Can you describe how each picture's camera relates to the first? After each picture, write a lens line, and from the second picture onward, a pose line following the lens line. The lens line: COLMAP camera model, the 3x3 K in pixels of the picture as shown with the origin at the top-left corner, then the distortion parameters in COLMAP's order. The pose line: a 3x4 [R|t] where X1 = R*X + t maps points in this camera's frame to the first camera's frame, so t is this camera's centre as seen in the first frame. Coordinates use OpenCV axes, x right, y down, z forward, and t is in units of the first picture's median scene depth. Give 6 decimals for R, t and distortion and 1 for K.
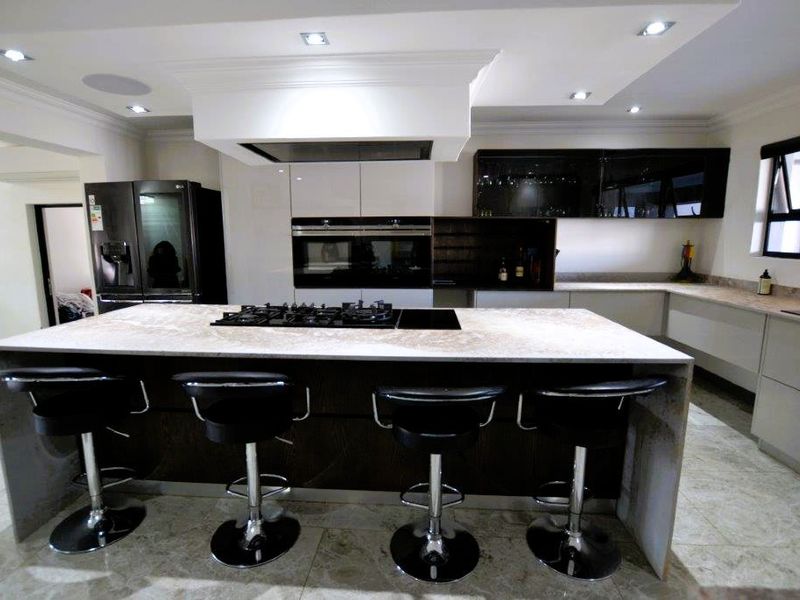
lens RADIAL K [[404.7, 0, 396.8], [0, 404.7, 302.8], [0, 0, 1]] dist [-0.032546, 0.003108]
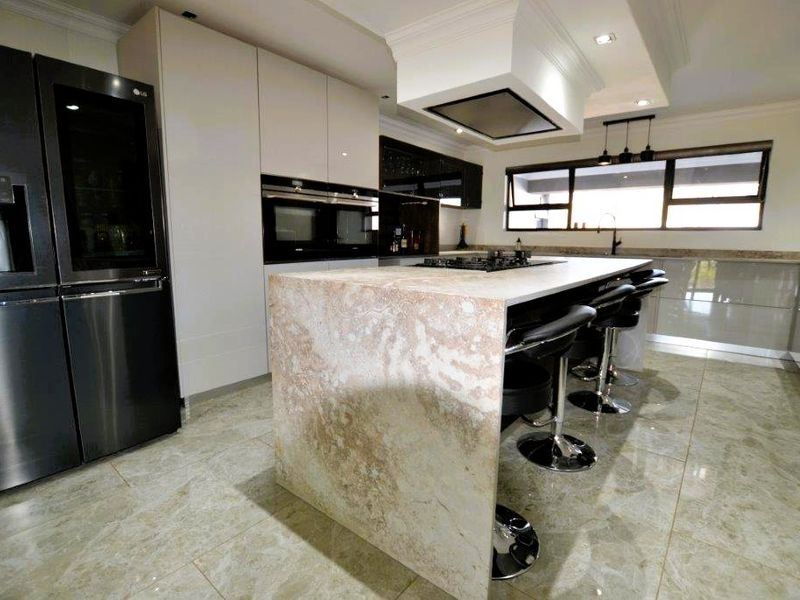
lens RADIAL K [[404.7, 0, 394.8], [0, 404.7, 296.7], [0, 0, 1]] dist [-0.032546, 0.003108]
pose [[0.575660, -0.110878, 0.810136, -0.781126], [0.124987, 0.991053, 0.046827, 0.022085], [-0.808080, 0.074300, 0.584368, 0.357168]]
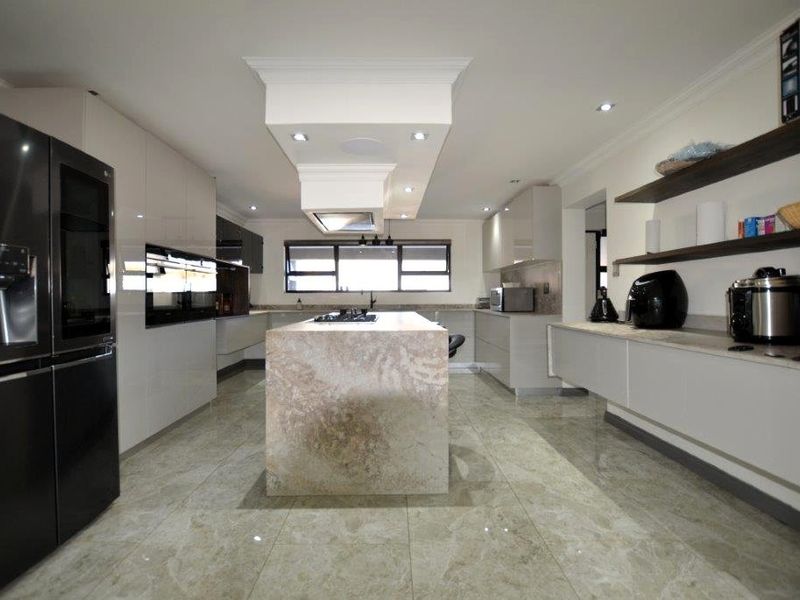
lens RADIAL K [[404.7, 0, 399.8], [0, 404.7, 298.4], [0, 0, 1]] dist [-0.032546, 0.003108]
pose [[-0.096828, -0.000475, 0.995301, -1.135772], [0.165454, 0.986078, 0.016567, -0.025866], [-0.981453, 0.166280, -0.095401, 0.590016]]
